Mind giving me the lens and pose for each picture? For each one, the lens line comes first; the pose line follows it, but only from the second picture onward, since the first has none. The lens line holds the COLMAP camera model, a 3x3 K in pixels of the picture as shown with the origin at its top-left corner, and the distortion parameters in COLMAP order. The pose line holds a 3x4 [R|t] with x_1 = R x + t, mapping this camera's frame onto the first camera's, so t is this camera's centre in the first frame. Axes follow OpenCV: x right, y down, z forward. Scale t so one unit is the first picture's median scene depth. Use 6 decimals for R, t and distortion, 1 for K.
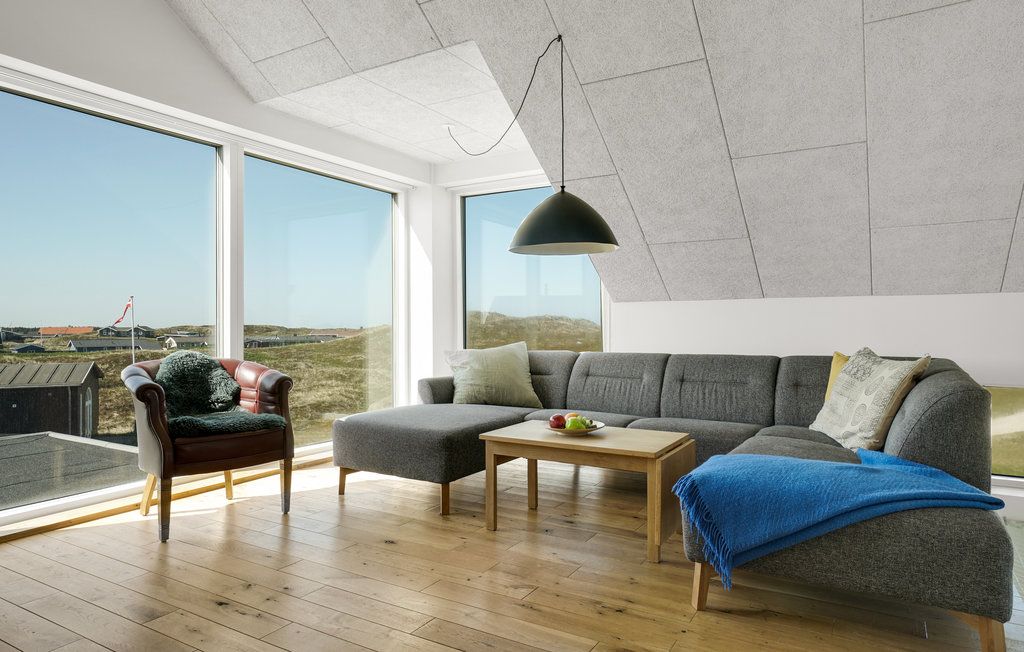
lens RADIAL K [[646.2, 0, 511.9], [0, 646.2, 327.7], [0, 0, 1]] dist [0.011580, 0.001279]
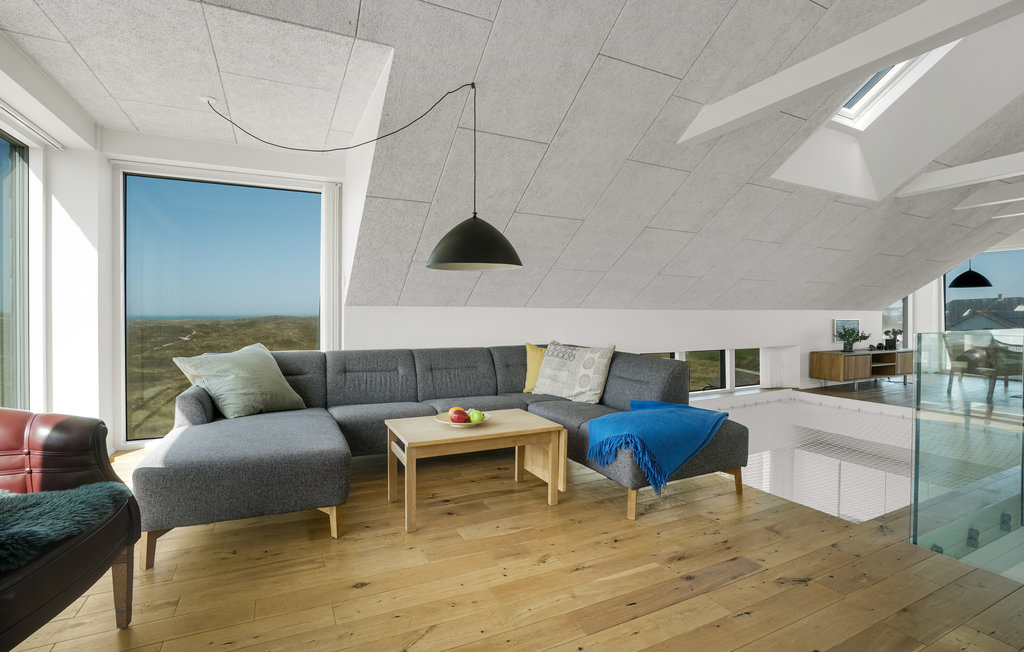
lens RADIAL K [[473.5, 0, 511.2], [0, 473.5, 319.7], [0, 0, 1]] dist [-0.040928, 0.000253]
pose [[0.544068, -0.001330, 0.839040, -0.478333], [-0.004487, 0.999980, 0.004495, -0.024364], [-0.839029, -0.006210, 0.544051, 0.386889]]
